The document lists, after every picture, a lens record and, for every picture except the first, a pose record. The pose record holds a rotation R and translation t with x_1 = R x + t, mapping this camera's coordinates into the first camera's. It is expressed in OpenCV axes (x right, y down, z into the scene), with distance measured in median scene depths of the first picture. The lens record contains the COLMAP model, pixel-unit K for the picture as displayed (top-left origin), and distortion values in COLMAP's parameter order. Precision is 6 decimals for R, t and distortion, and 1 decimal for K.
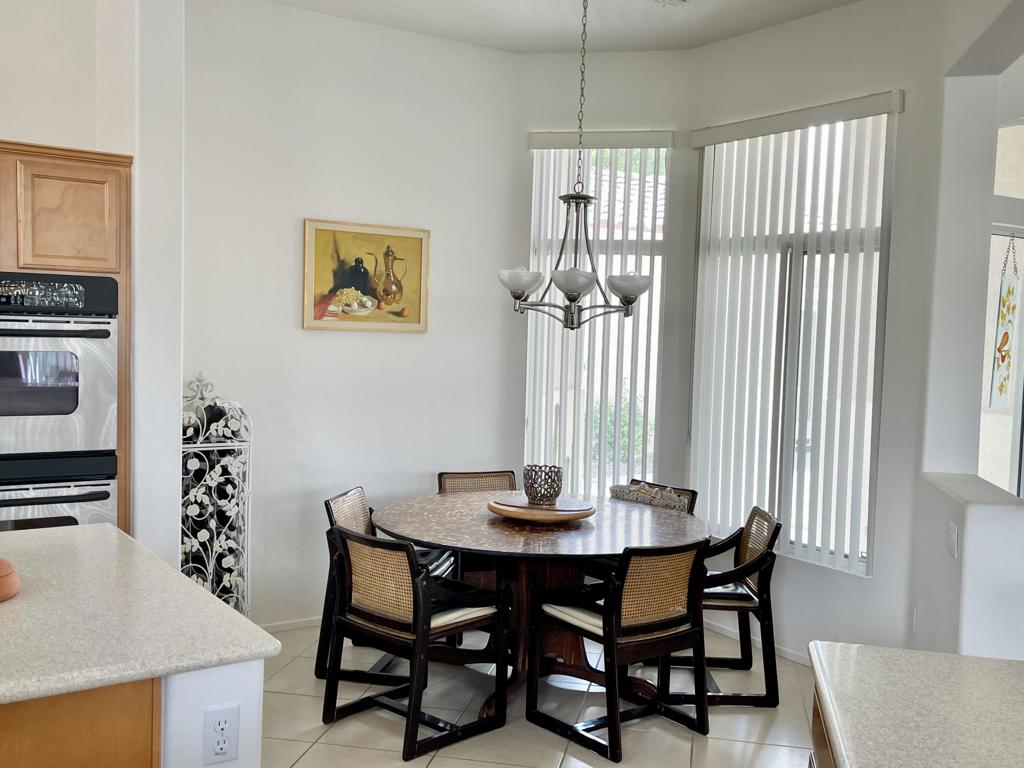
lens RADIAL K [[1030.8, 0, 519.0], [0, 1030.8, 389.8], [0, 0, 1]] dist [0.025658, 0.000000]
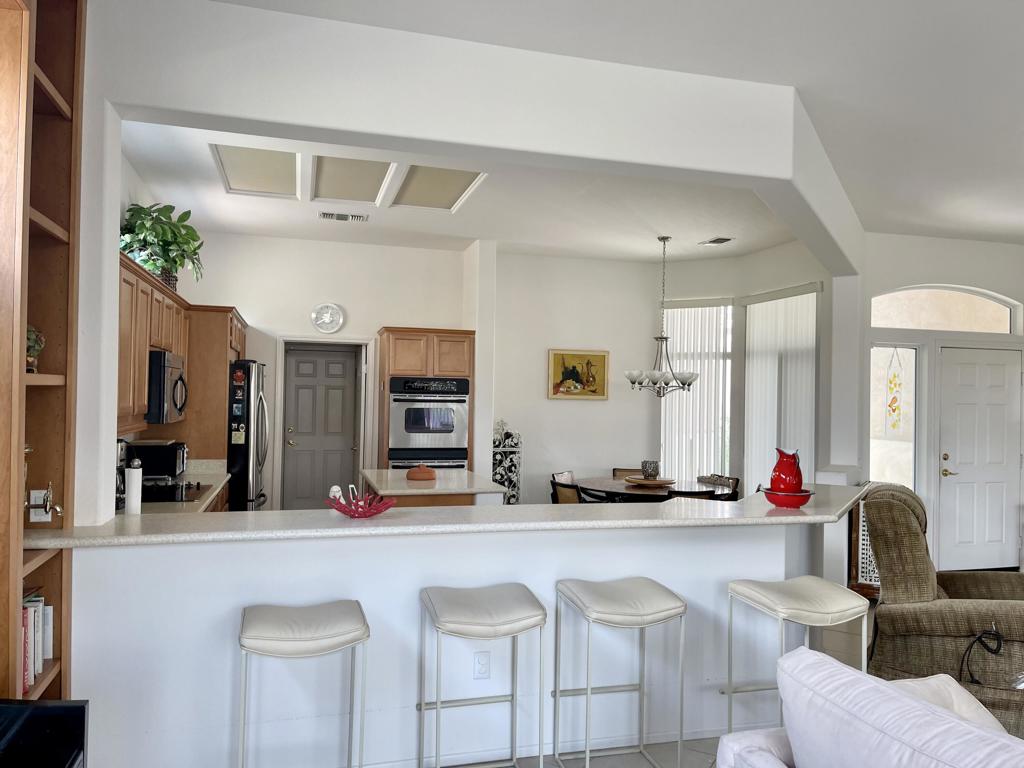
lens RADIAL K [[774.1, 0, 512.8], [0, 774.1, 385.4], [0, 0, 1]] dist [0.065452, -0.062187]
pose [[0.949363, -0.016185, -0.313766, 0.265388], [-0.009393, 0.996764, -0.079835, 0.049849], [0.314042, 0.078740, 0.946138, -0.652216]]
